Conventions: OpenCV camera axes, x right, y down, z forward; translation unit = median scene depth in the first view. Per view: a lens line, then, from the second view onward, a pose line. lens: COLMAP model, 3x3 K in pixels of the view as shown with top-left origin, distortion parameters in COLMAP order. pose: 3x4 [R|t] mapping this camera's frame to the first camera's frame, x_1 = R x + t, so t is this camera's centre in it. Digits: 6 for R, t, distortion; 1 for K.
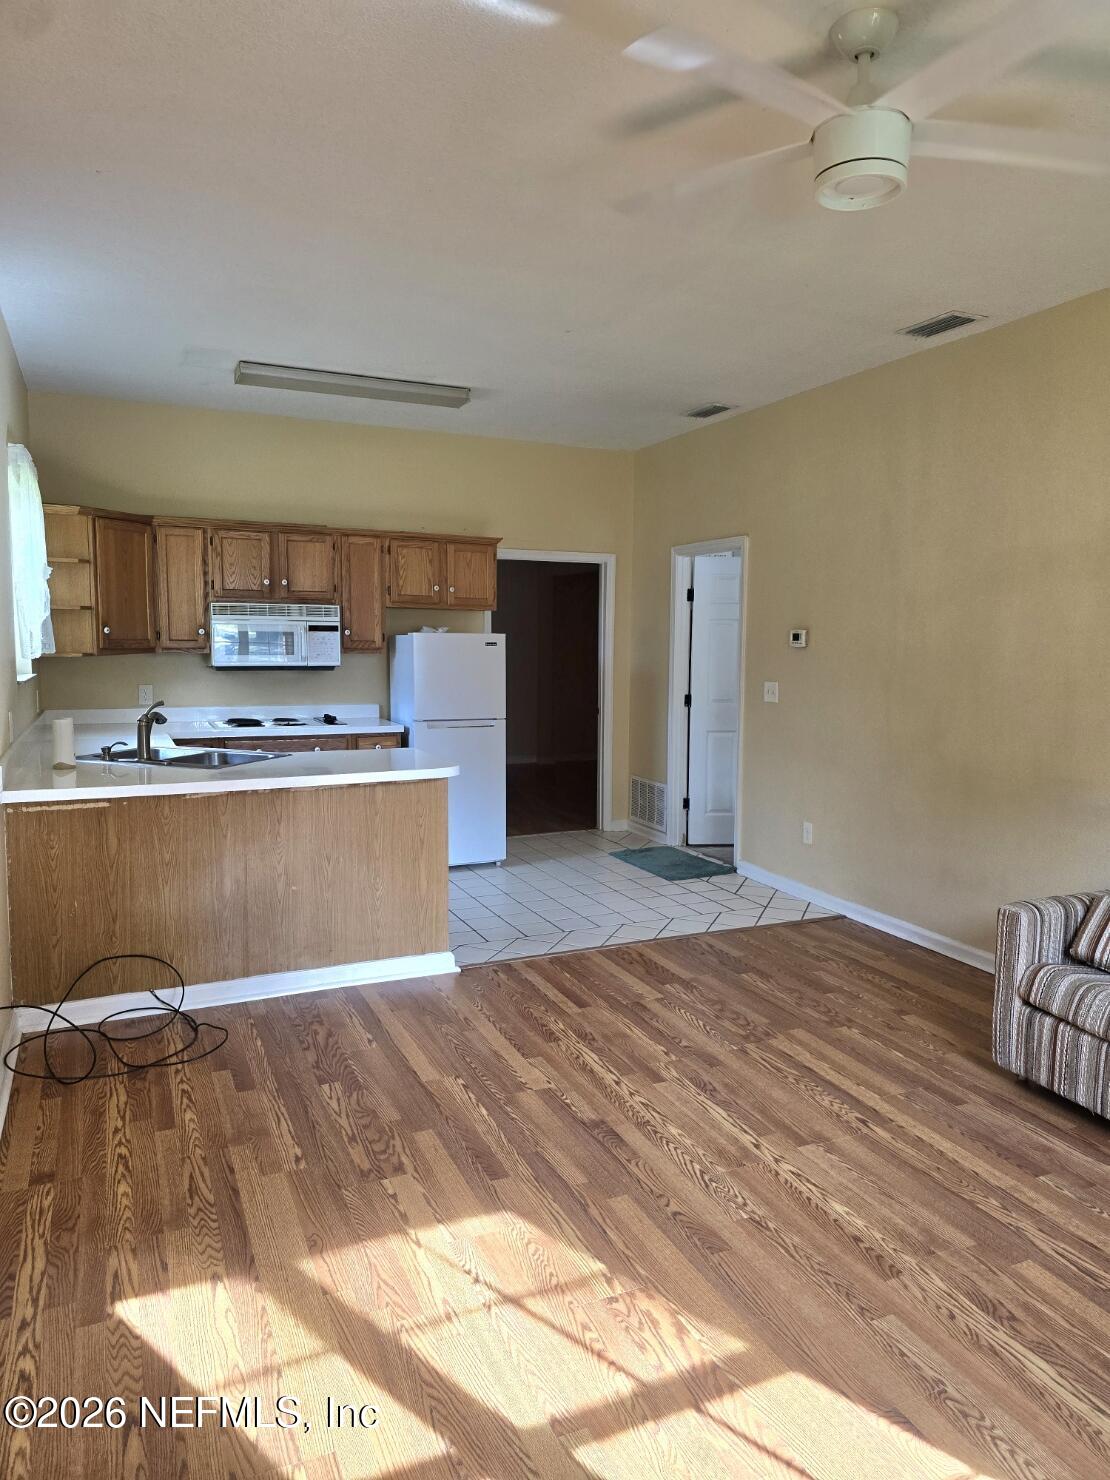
lens RADIAL K [[963.0, 0, 557.9], [0, 963.0, 737.0], [0, 0, 1]] dist [0.009193, -0.002797]
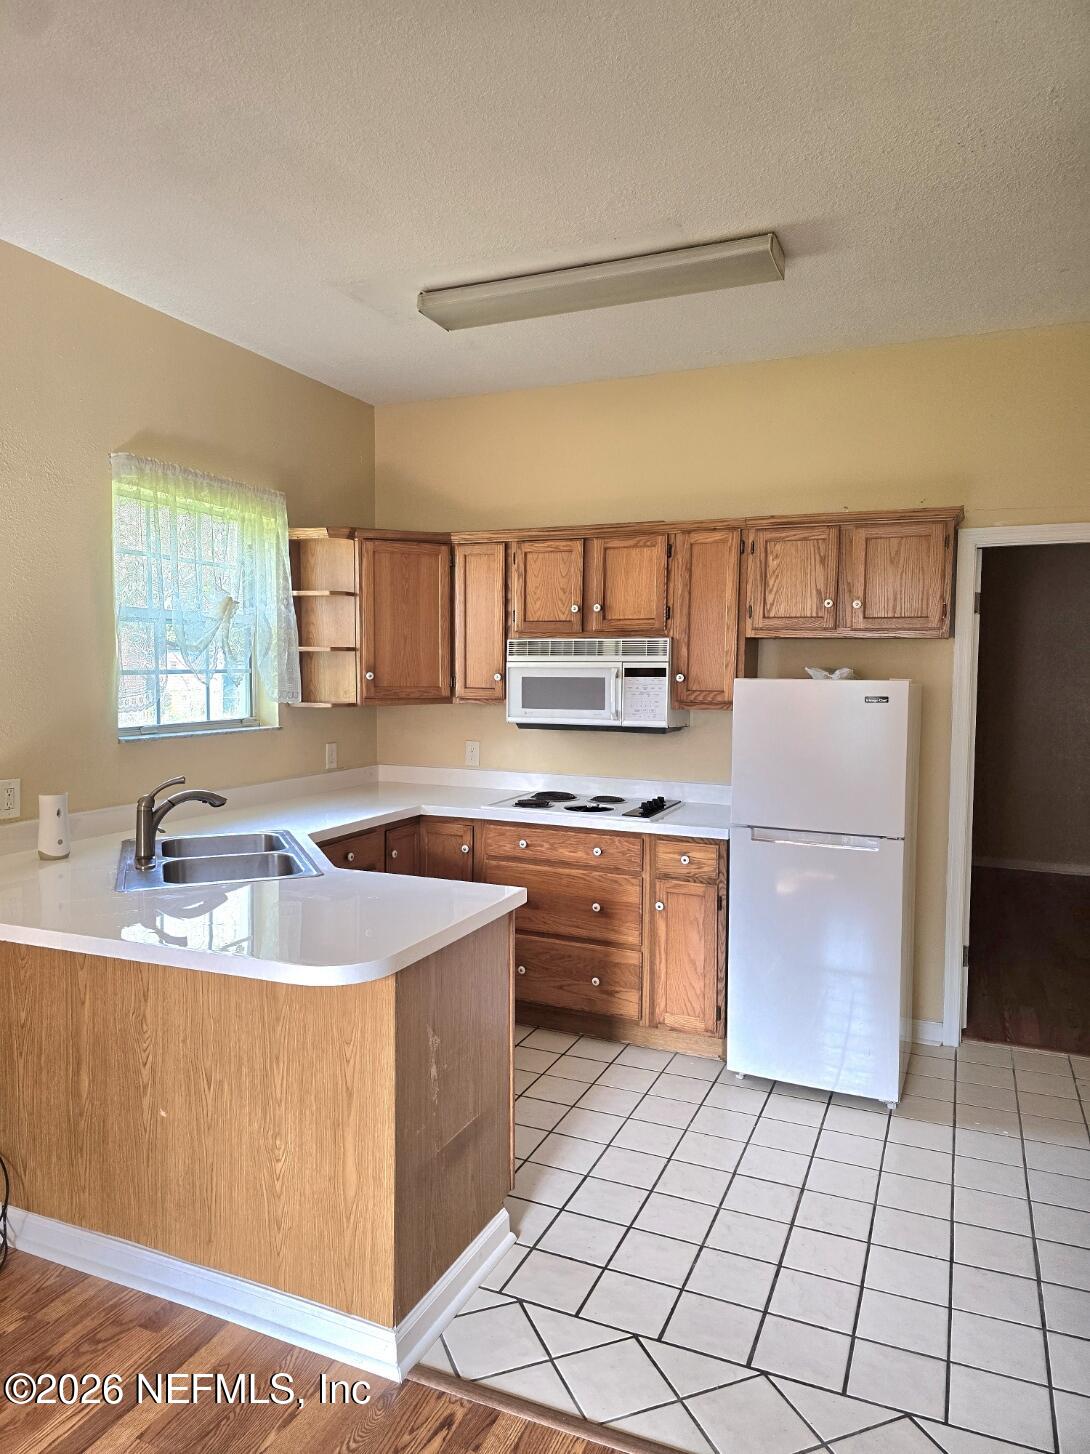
lens RADIAL K [[946.0, 0, 546.4], [0, 946.0, 731.7], [0, 0, 1]] dist [0.009193, -0.002797]
pose [[0.679077, 0.043236, -0.732793, 0.229740], [-0.076288, 0.997015, -0.011871, -0.066986], [0.730092, 0.063965, 0.680348, 0.577630]]
